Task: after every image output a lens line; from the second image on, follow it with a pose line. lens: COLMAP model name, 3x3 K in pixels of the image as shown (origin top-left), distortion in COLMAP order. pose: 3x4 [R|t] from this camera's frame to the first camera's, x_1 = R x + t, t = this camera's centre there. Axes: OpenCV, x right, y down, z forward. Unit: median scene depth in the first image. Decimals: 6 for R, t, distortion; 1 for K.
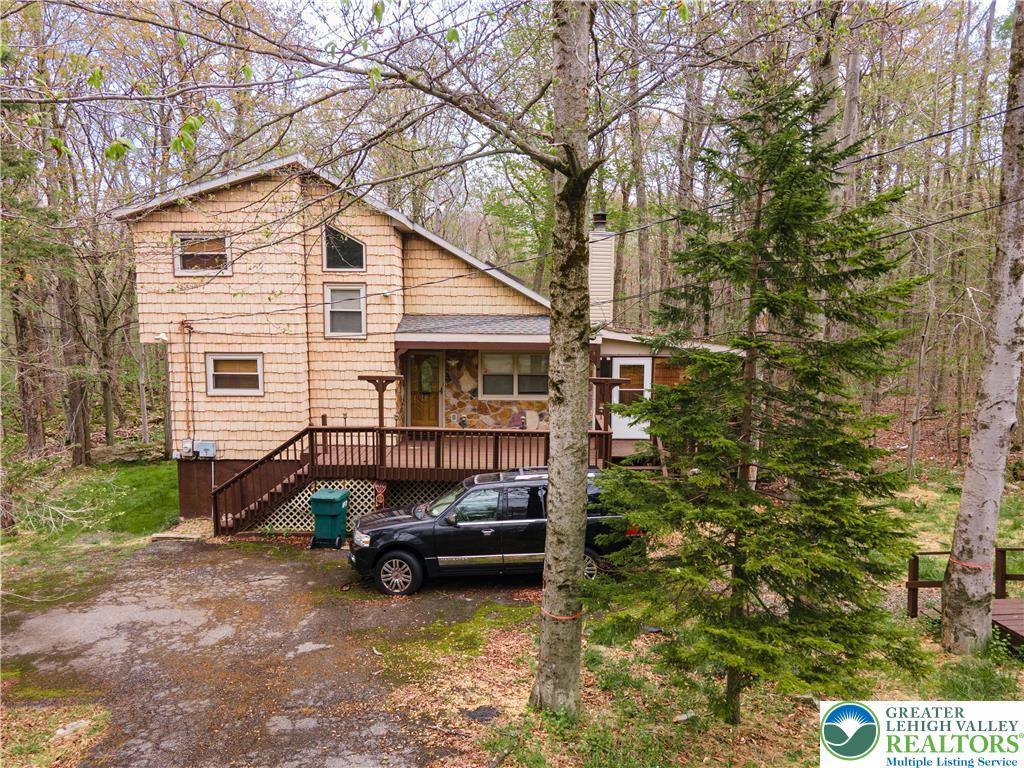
lens RADIAL K [[747.3, 0, 504.2], [0, 747.3, 381.3], [0, 0, 1]] dist [0.042208, 0.005715]
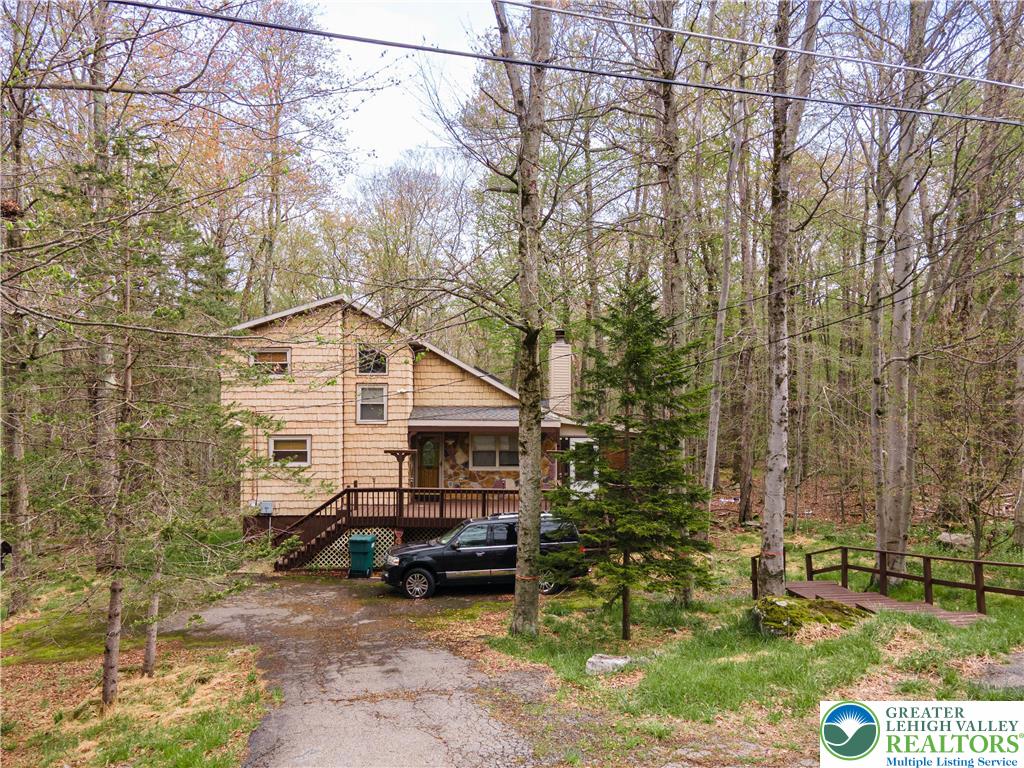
lens RADIAL K [[747.3, 0, 504.2], [0, 747.3, 381.3], [0, 0, 1]] dist [0.042208, 0.005715]
pose [[0.999553, -0.002729, 0.029783, -0.013618], [0.006369, 0.992408, -0.122827, 0.036367], [-0.029222, 0.122961, 0.991981, -0.387198]]
